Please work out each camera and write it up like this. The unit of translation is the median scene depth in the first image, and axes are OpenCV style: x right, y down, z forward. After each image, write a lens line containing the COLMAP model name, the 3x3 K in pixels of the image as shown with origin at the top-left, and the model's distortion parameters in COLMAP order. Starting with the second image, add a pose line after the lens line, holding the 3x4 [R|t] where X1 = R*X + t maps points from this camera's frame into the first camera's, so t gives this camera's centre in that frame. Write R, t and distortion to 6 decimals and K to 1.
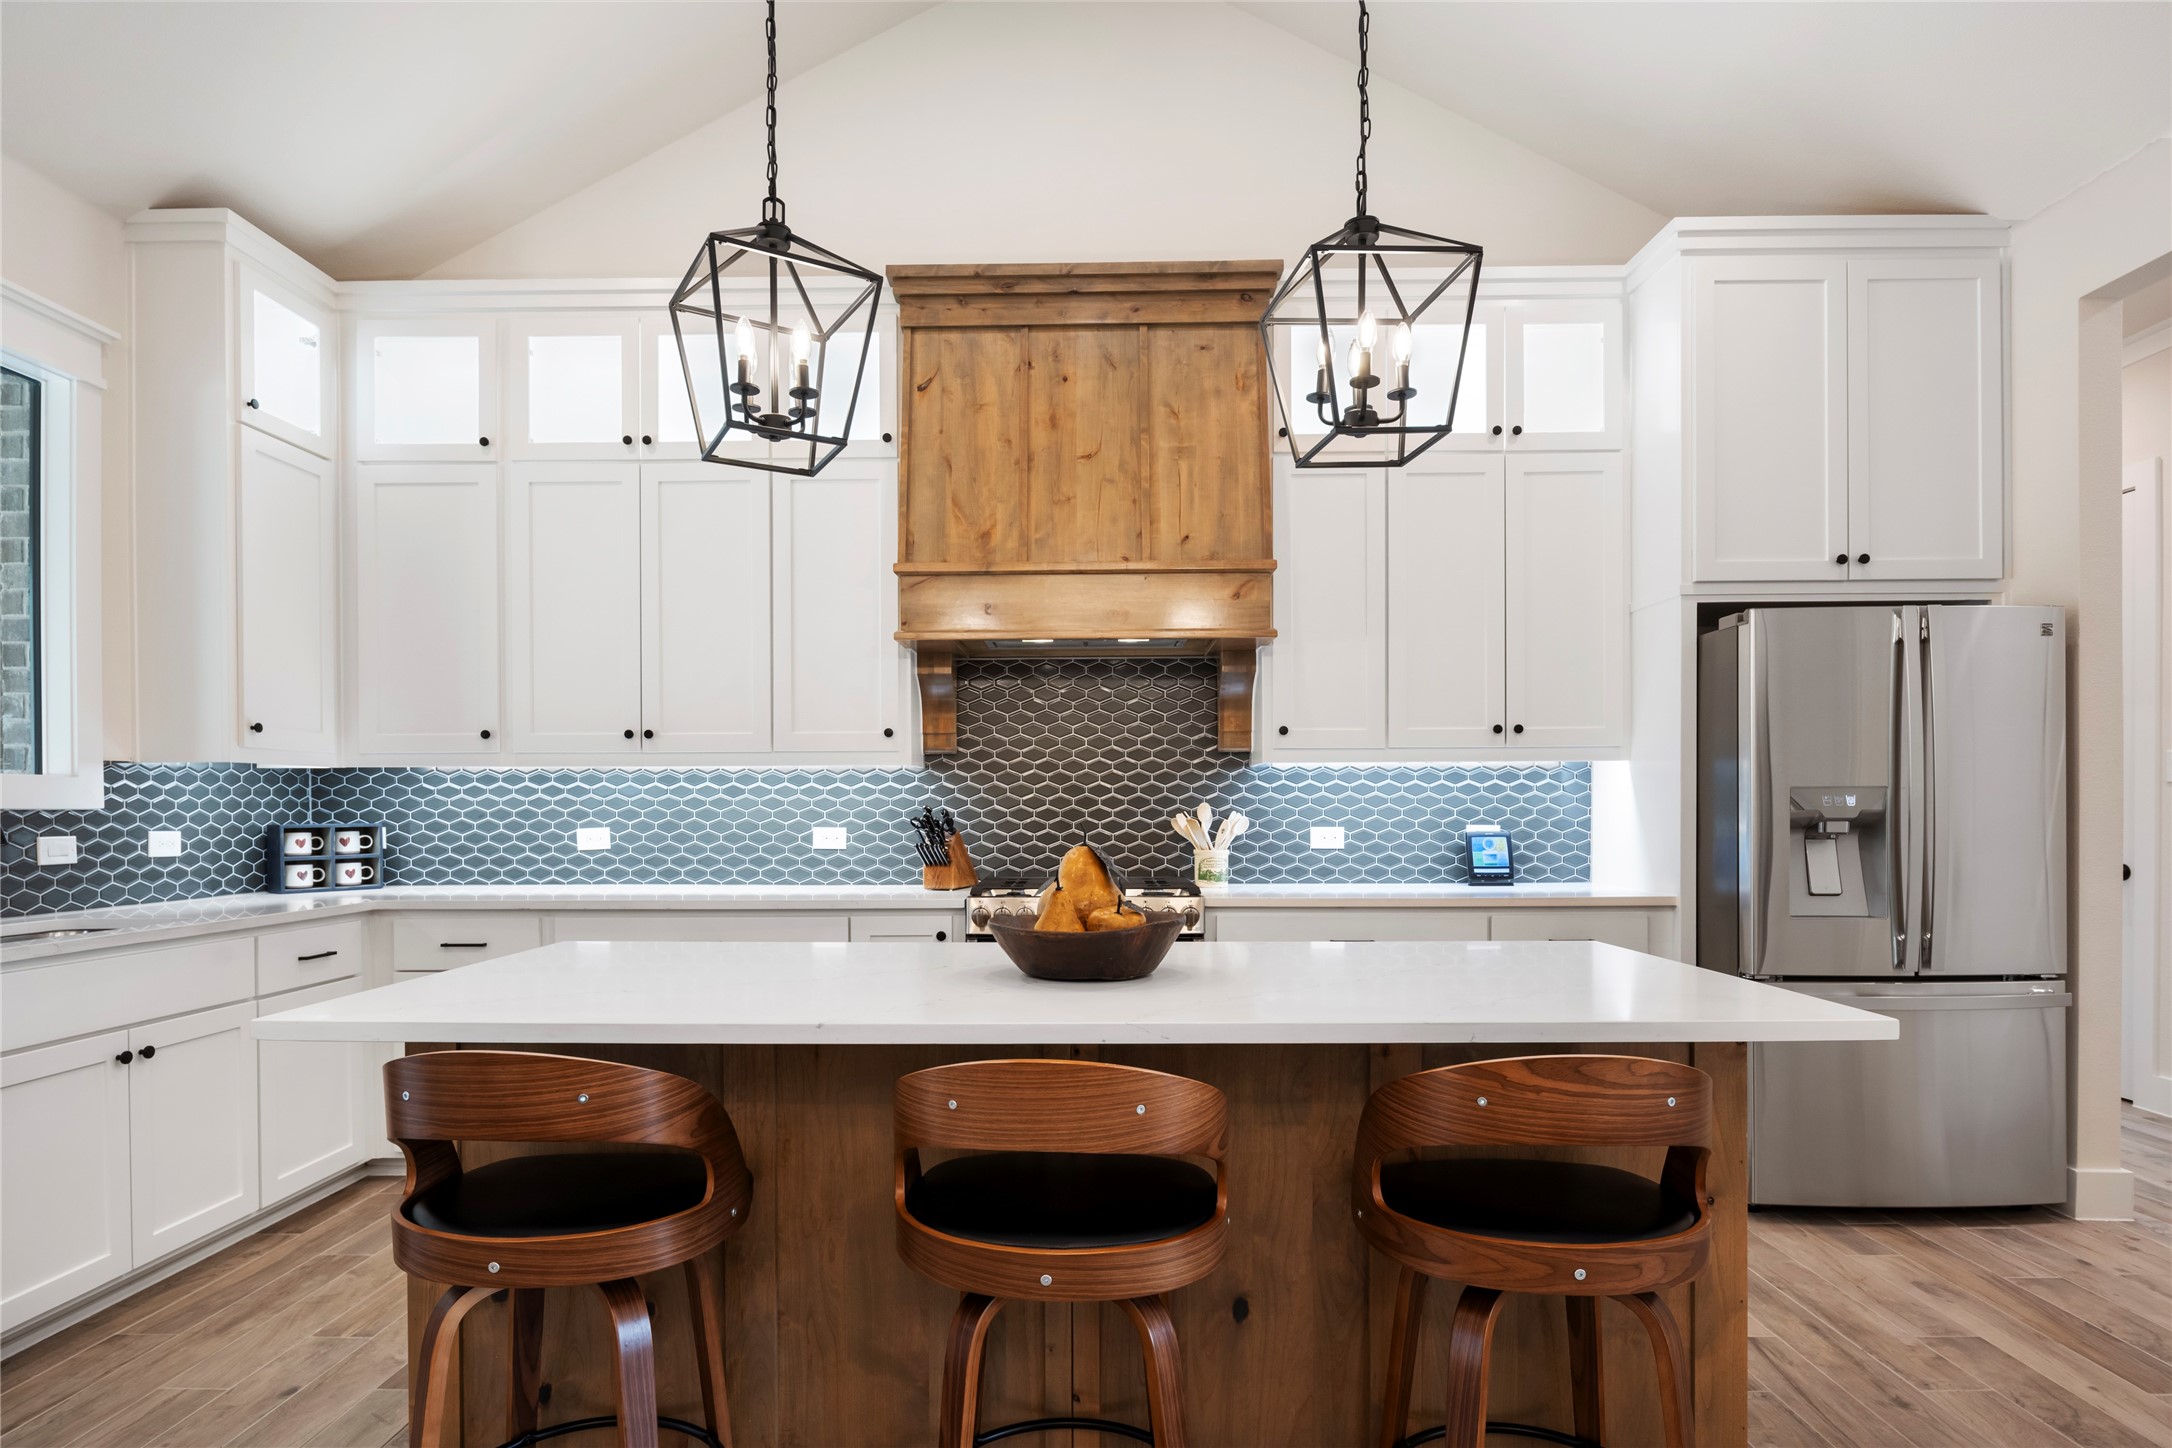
lens RADIAL K [[1177.4, 0, 1075.1], [0, 1177.4, 814.7], [0, 0, 1]] dist [0.002863, -0.009589]
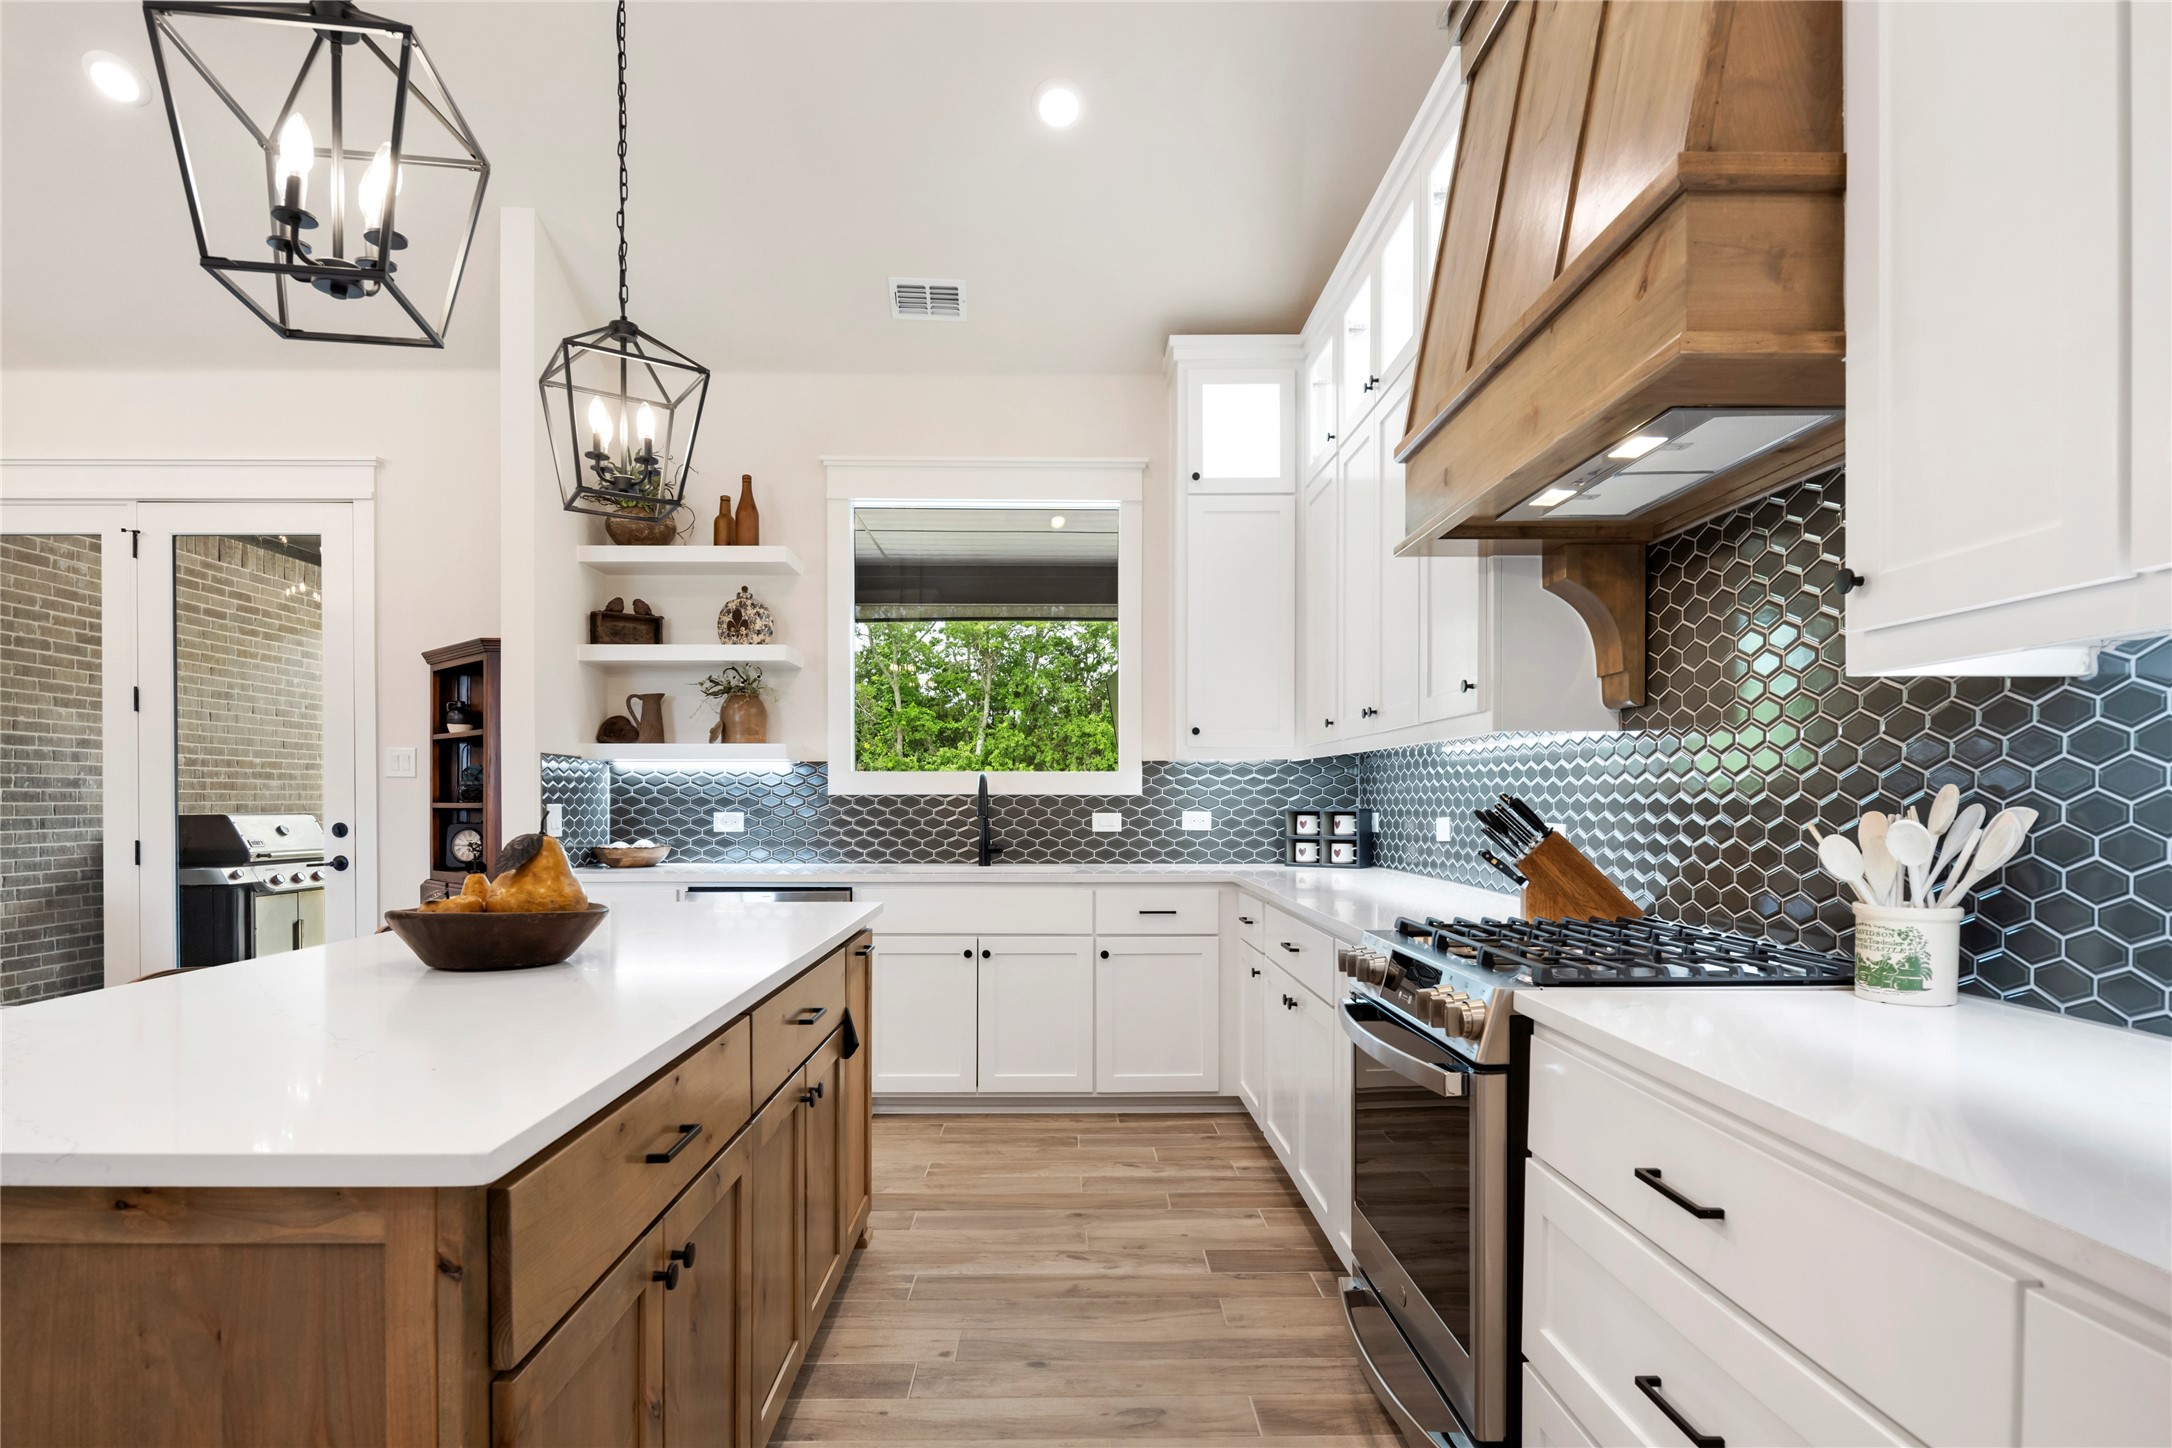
lens RADIAL K [[1177.4, 0, 1075.1], [0, 1177.4, 814.7], [0, 0, 1]] dist [0.002863, -0.009589]
pose [[0.034458, 0.018378, -0.999237, 0.527578], [-0.007245, 0.999809, 0.018138, -0.005334], [0.999380, 0.006614, 0.034585, 0.756830]]
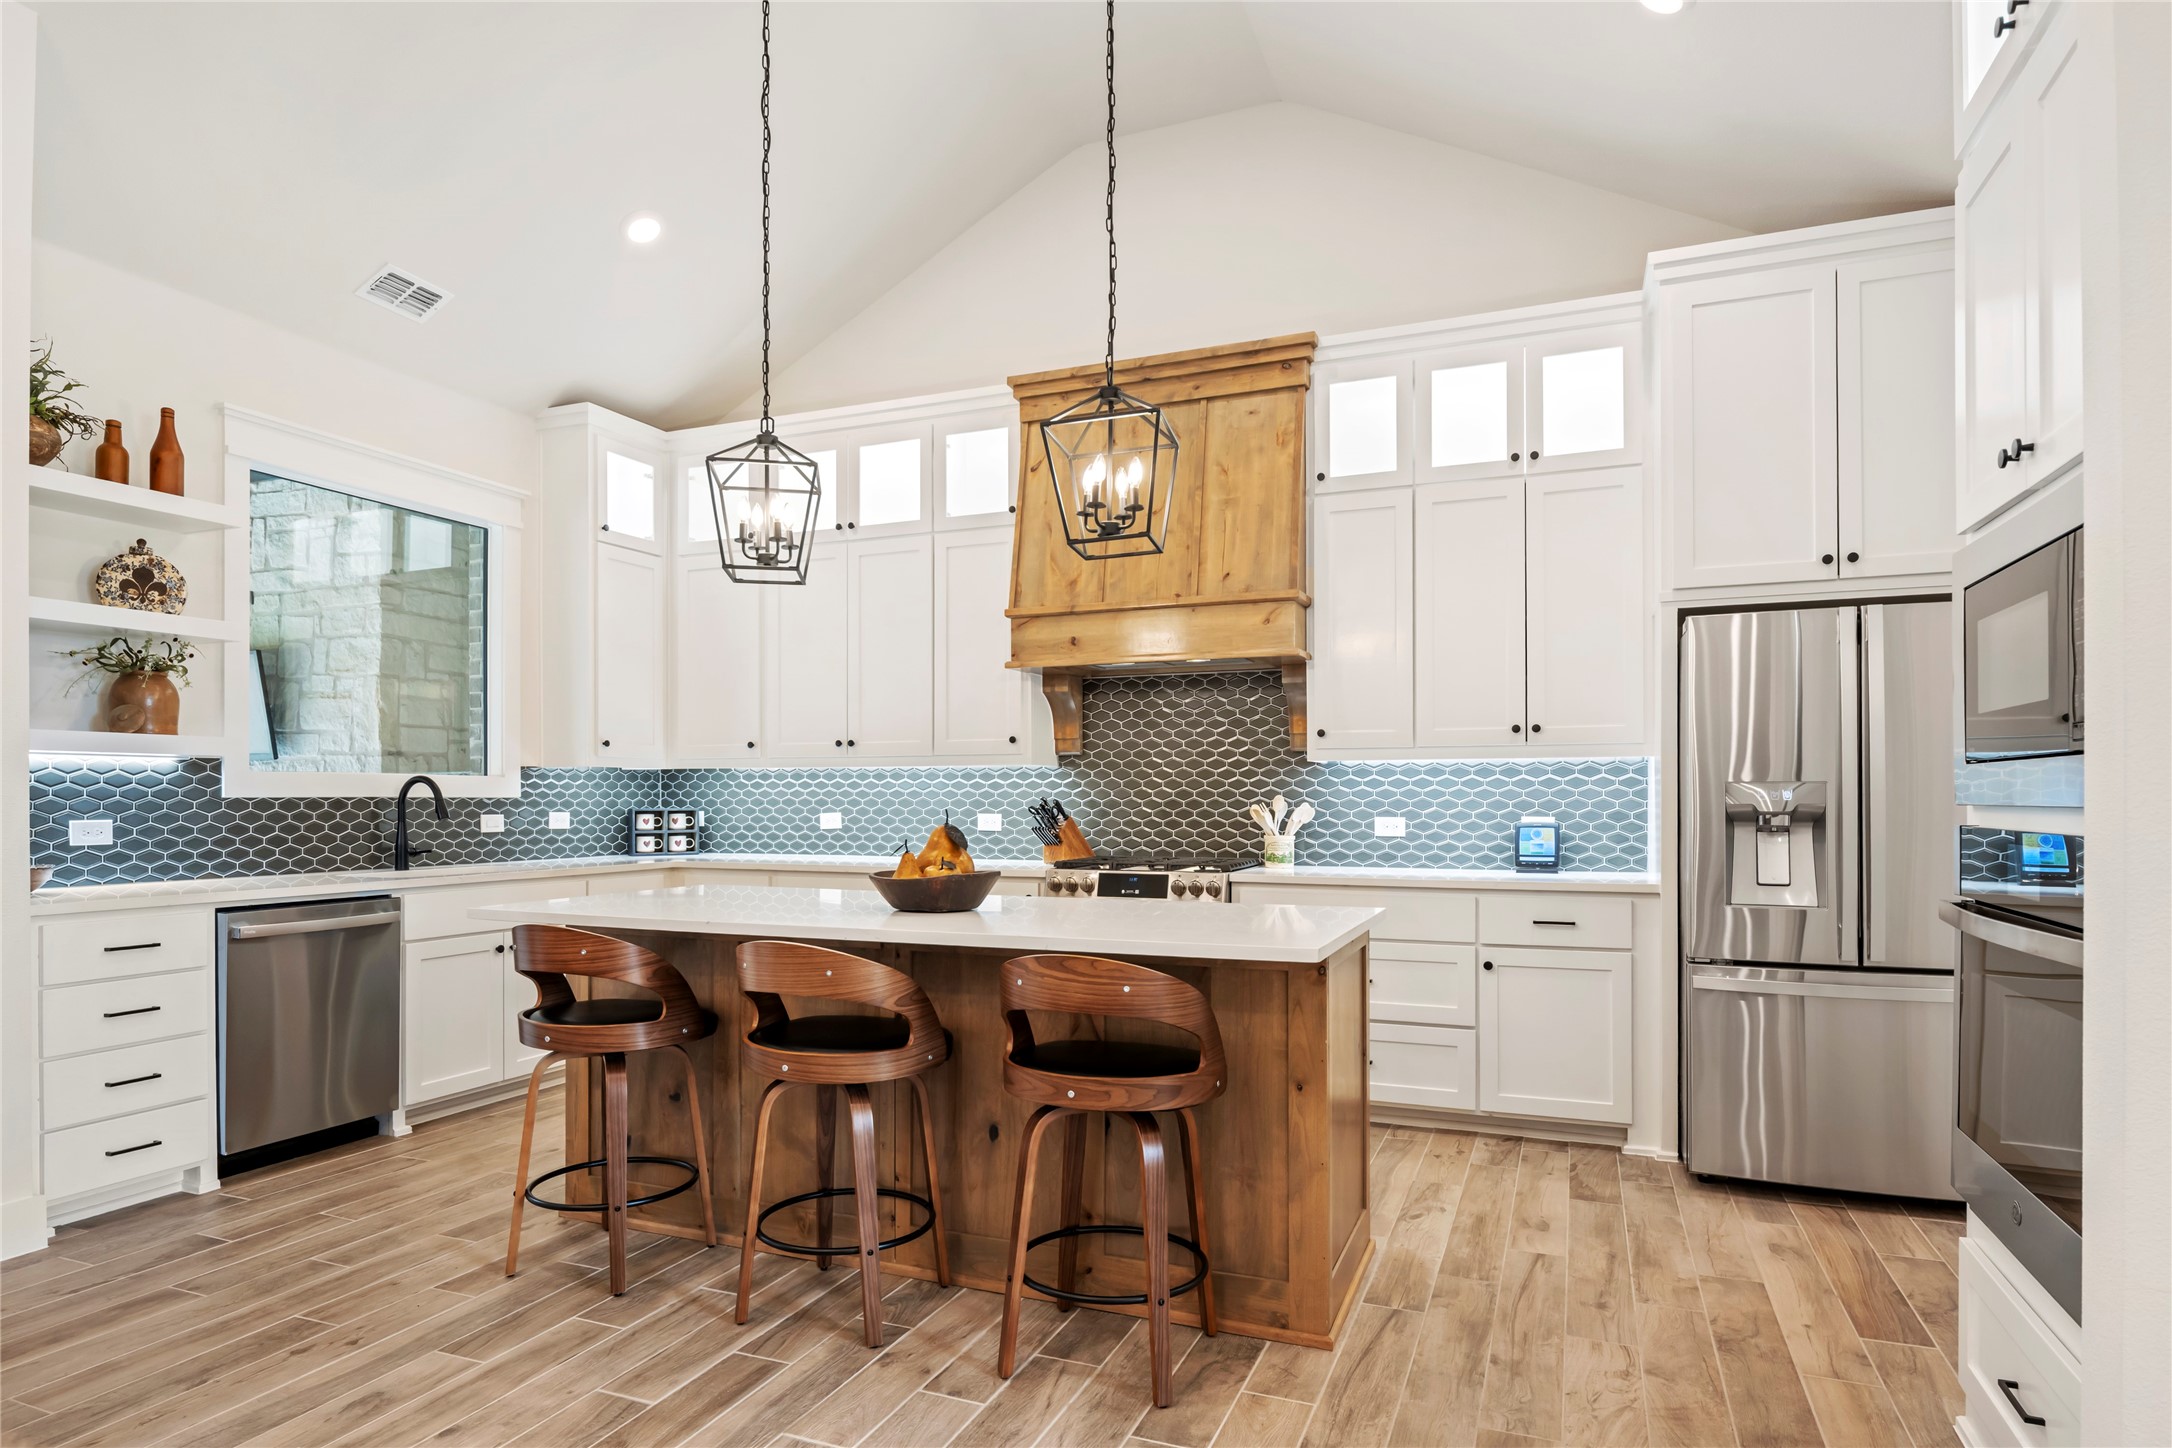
lens RADIAL K [[1210.6, 0, 1077.5], [0, 1210.6, 794.5], [0, 0, 1]] dist [-0.000904, -0.001081]
pose [[0.931064, 0.002514, -0.364847, 0.389872], [-0.005671, 0.999955, -0.007582, -0.000639], [0.364812, 0.009128, 0.931037, -0.197277]]
